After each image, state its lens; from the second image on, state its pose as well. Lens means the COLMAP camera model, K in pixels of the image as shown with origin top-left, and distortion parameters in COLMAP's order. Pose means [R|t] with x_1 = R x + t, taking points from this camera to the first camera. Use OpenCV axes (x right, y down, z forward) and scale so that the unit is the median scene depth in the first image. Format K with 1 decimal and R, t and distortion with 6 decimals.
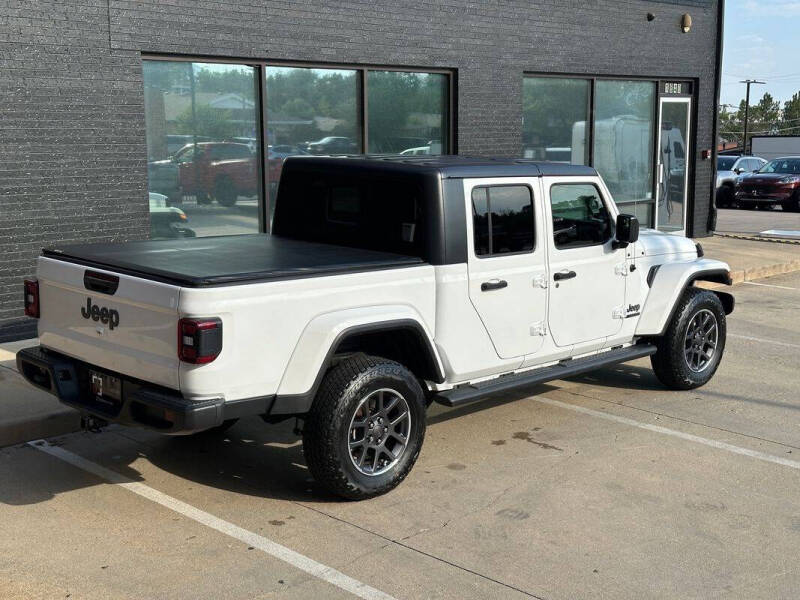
lens RADIAL K [[1119.9, 0, 400.0], [0, 1119.9, 300.0], [0, 0, 1]] dist [0.186060, -0.361522]
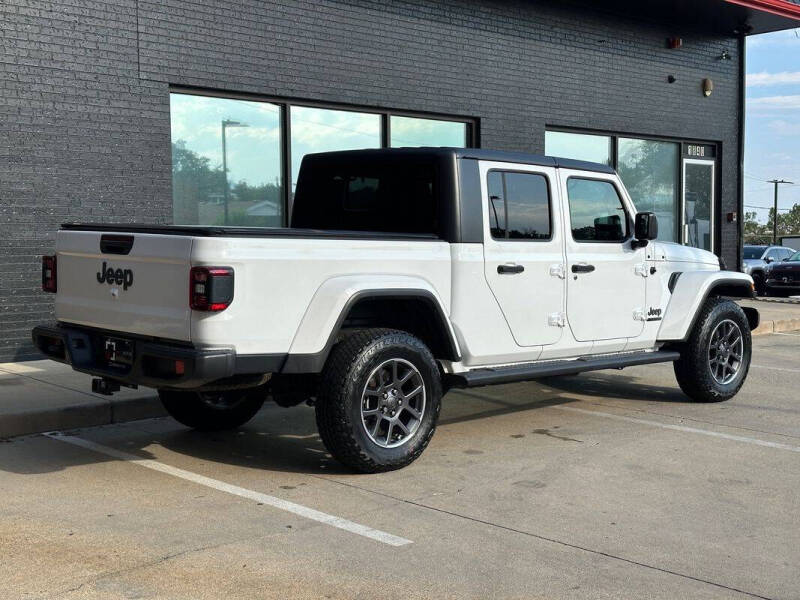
lens RADIAL K [[1119.9, 0, 400.0], [0, 1119.9, 300.0], [0, 0, 1]] dist [0.186060, -0.361522]
pose [[0.999601, -0.000589, -0.028230, 0.014203], [-0.002348, 0.994585, -0.103899, 0.120641], [0.028138, 0.103924, 0.994187, 0.010991]]
